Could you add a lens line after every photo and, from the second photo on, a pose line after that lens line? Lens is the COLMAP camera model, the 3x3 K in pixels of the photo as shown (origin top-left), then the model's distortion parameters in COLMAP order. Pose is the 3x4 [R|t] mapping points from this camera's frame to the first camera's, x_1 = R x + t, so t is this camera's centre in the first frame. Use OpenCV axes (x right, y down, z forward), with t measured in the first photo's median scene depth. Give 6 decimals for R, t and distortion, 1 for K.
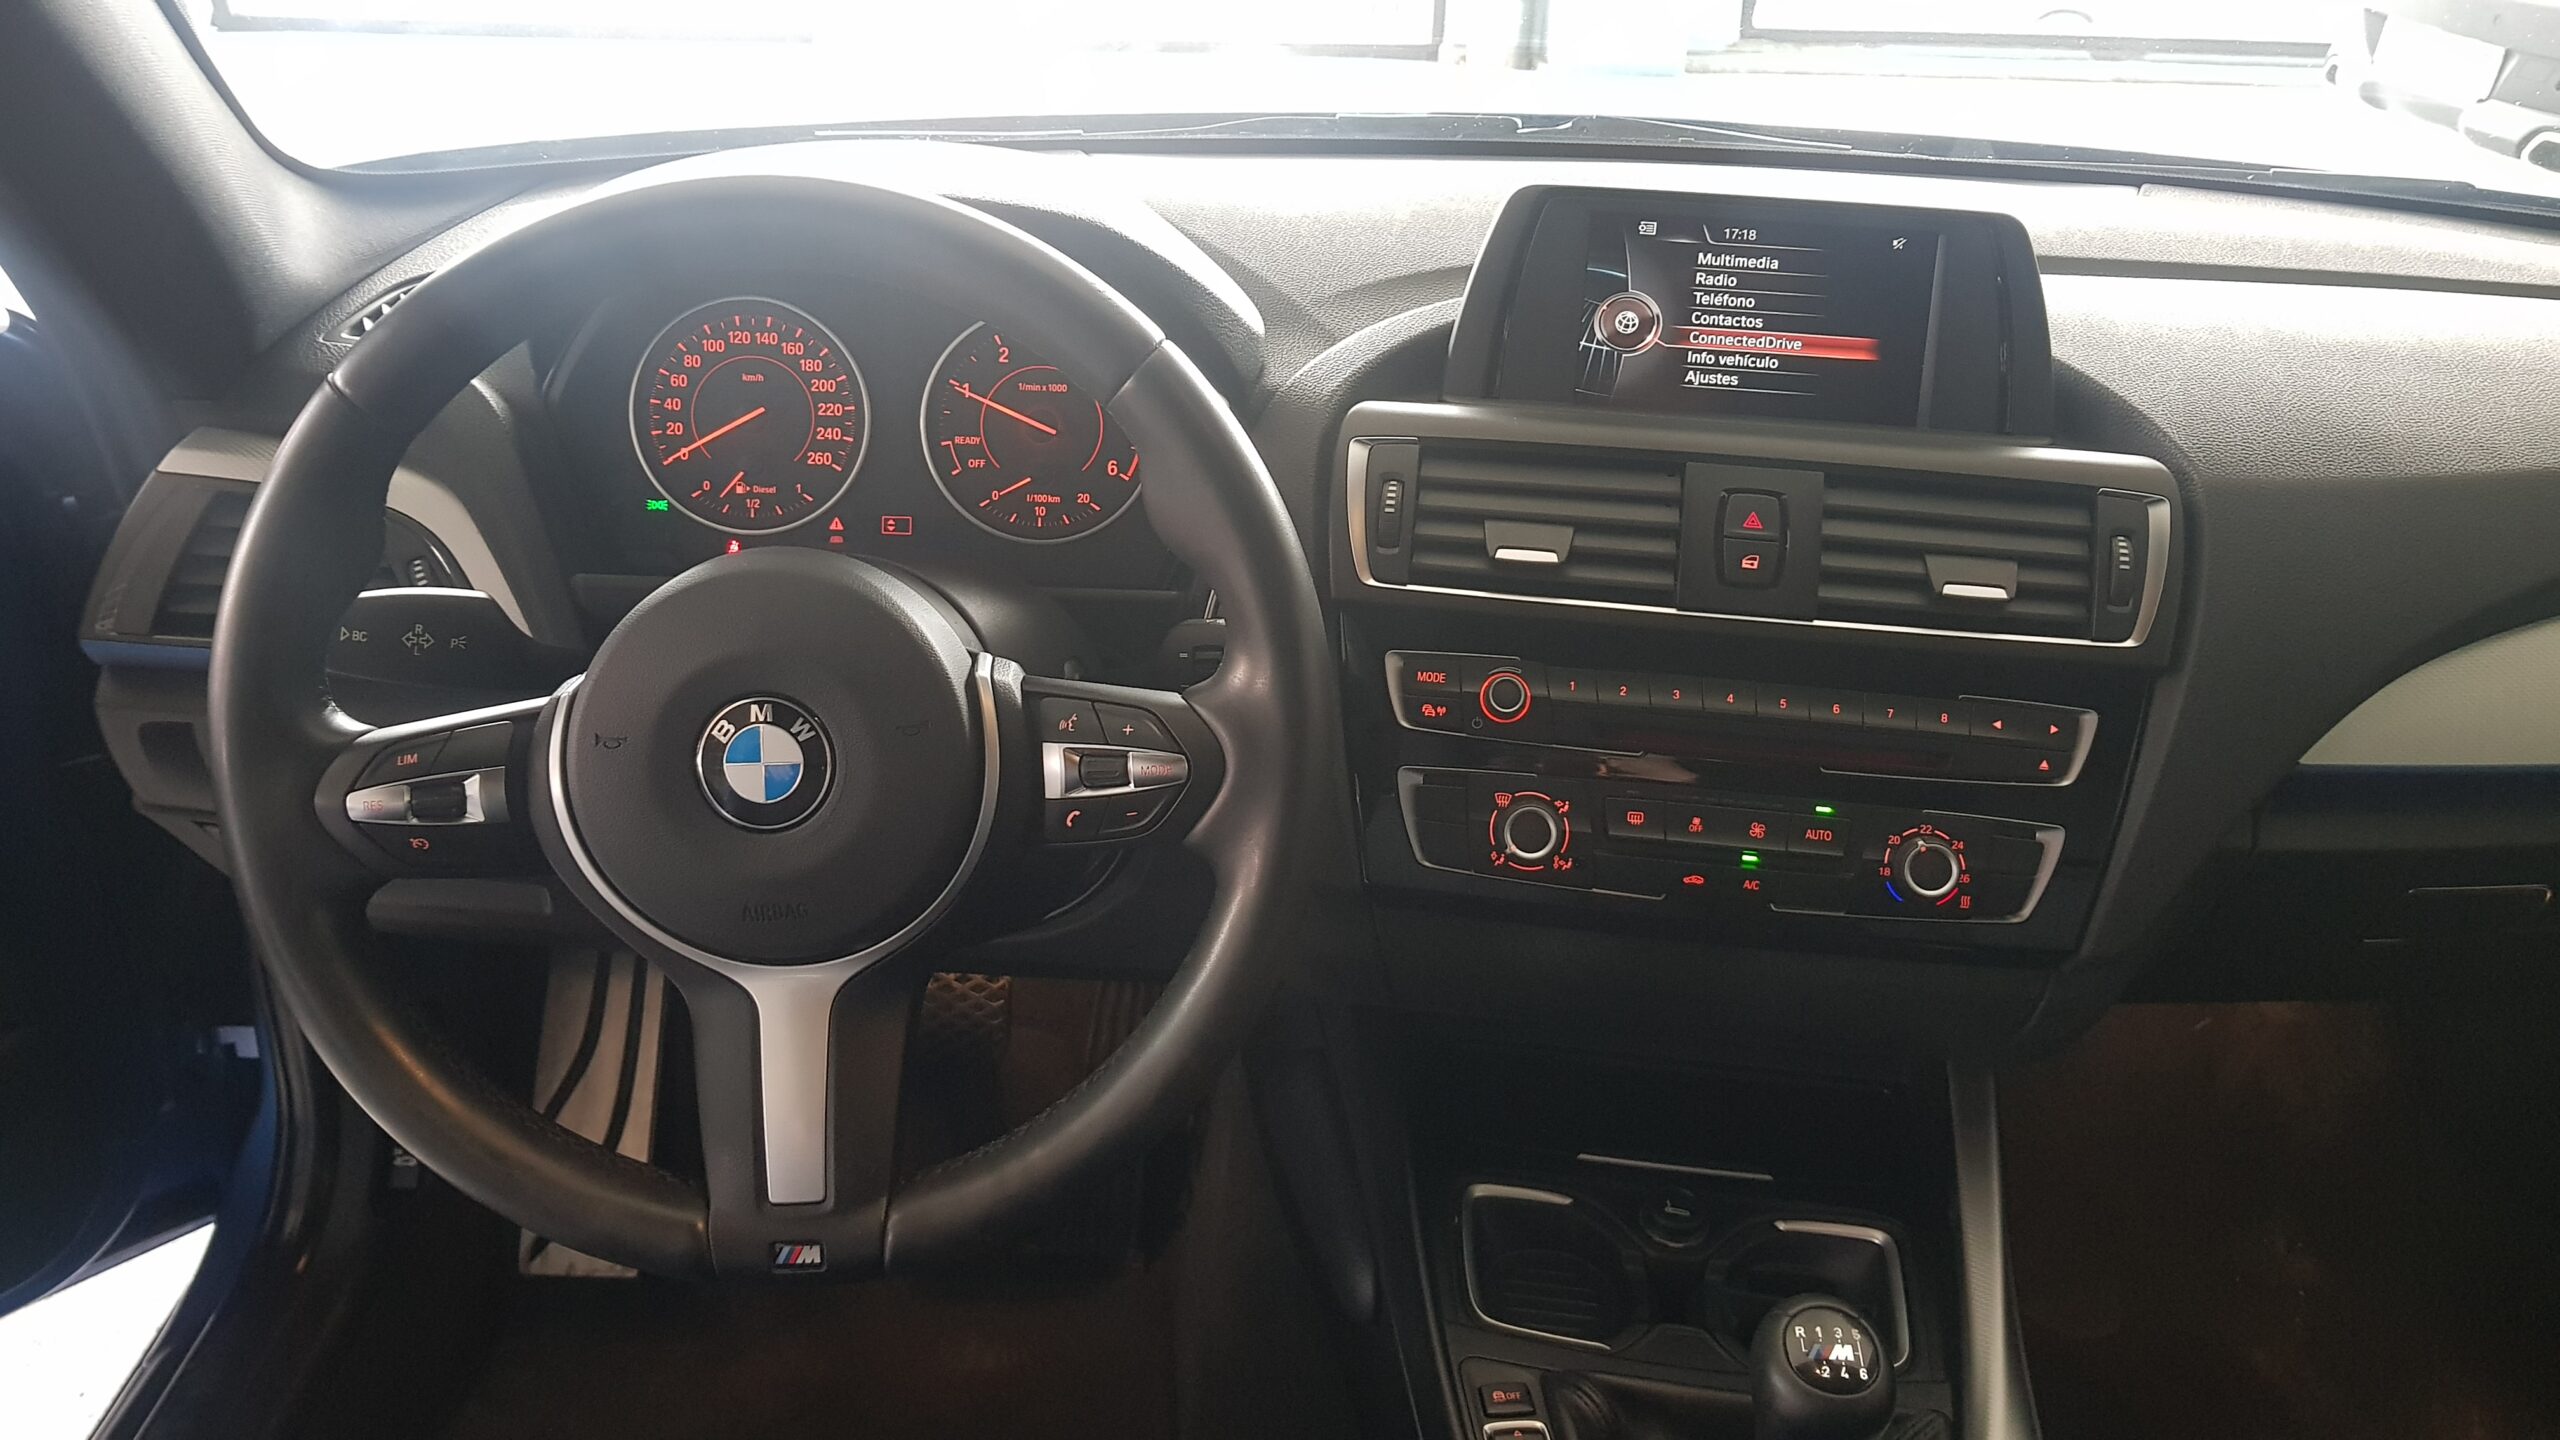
lens RADIAL K [[2008.3, 0, 1280.0], [0, 2008.3, 720.0], [0, 0, 1]] dist [-0.004156, 0.000362]
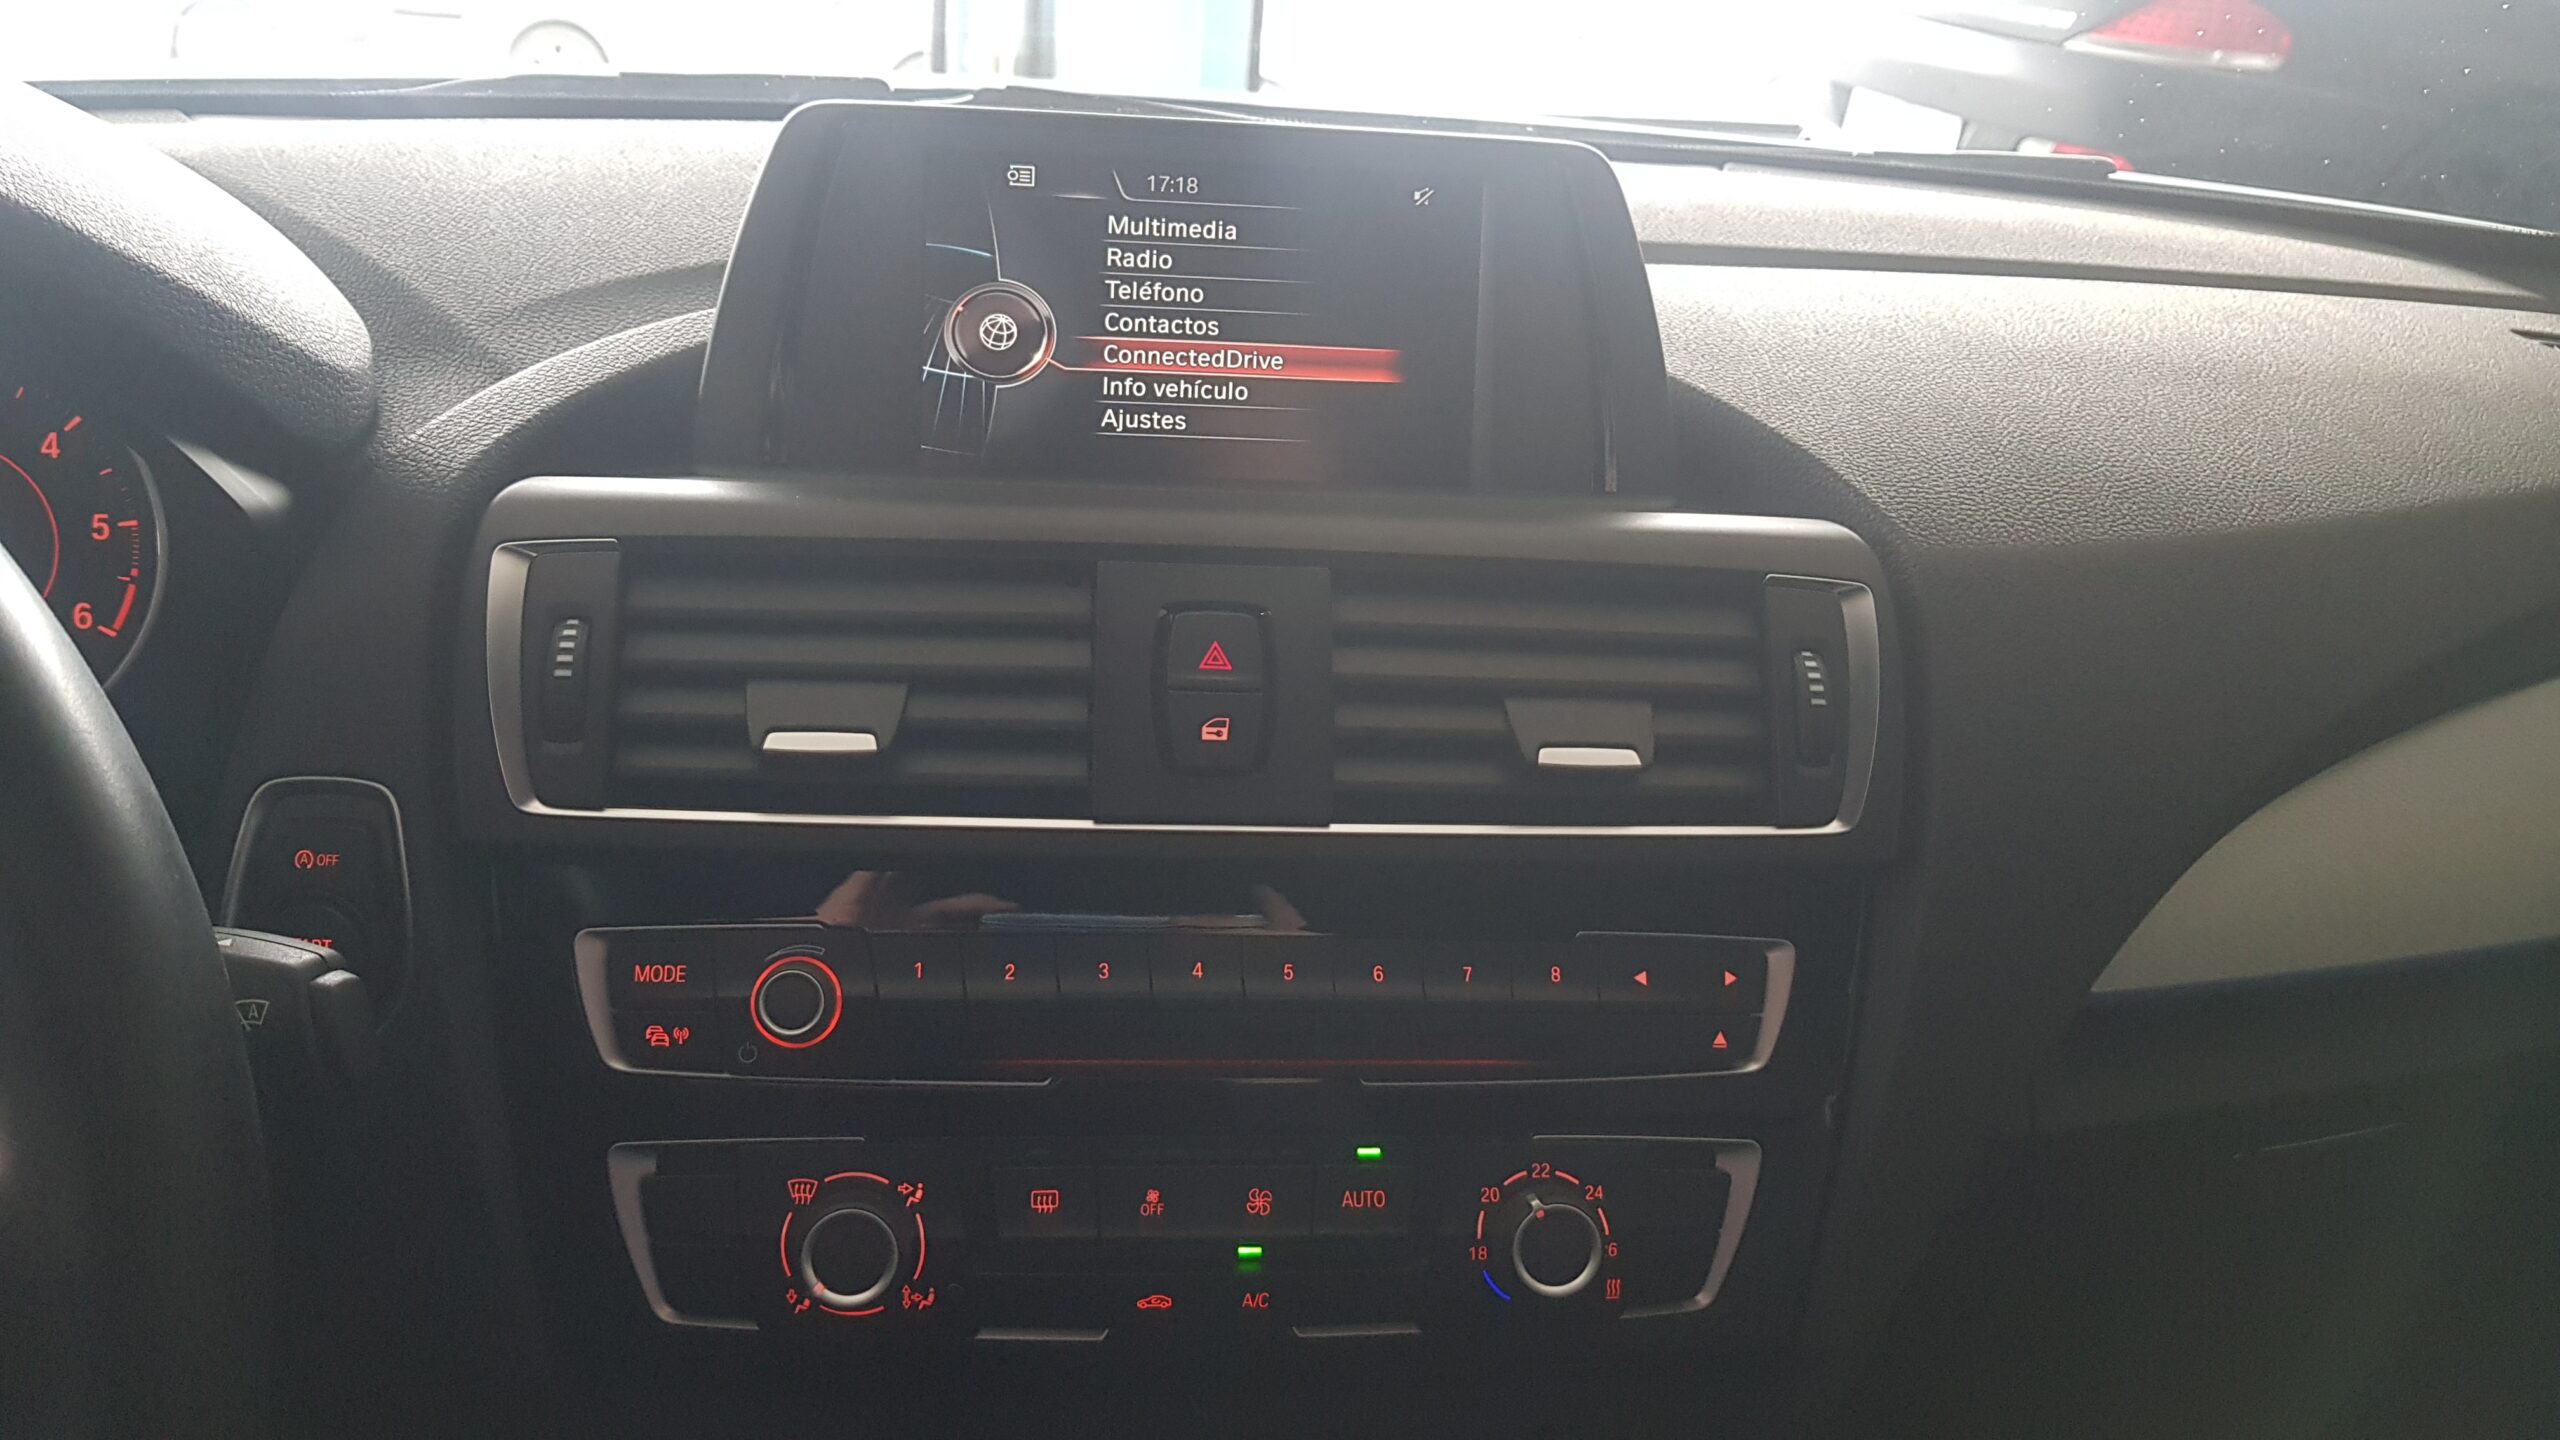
lens RADIAL K [[1991.7, 0, 1281.9], [0, 1991.7, 781.6], [0, 0, 1]] dist [-0.011760, -0.001147]
pose [[0.974084, -0.067713, 0.215814, 0.118739], [0.070785, 0.997470, -0.006526, -0.054232], [-0.214826, 0.021634, 0.976413, 0.405708]]
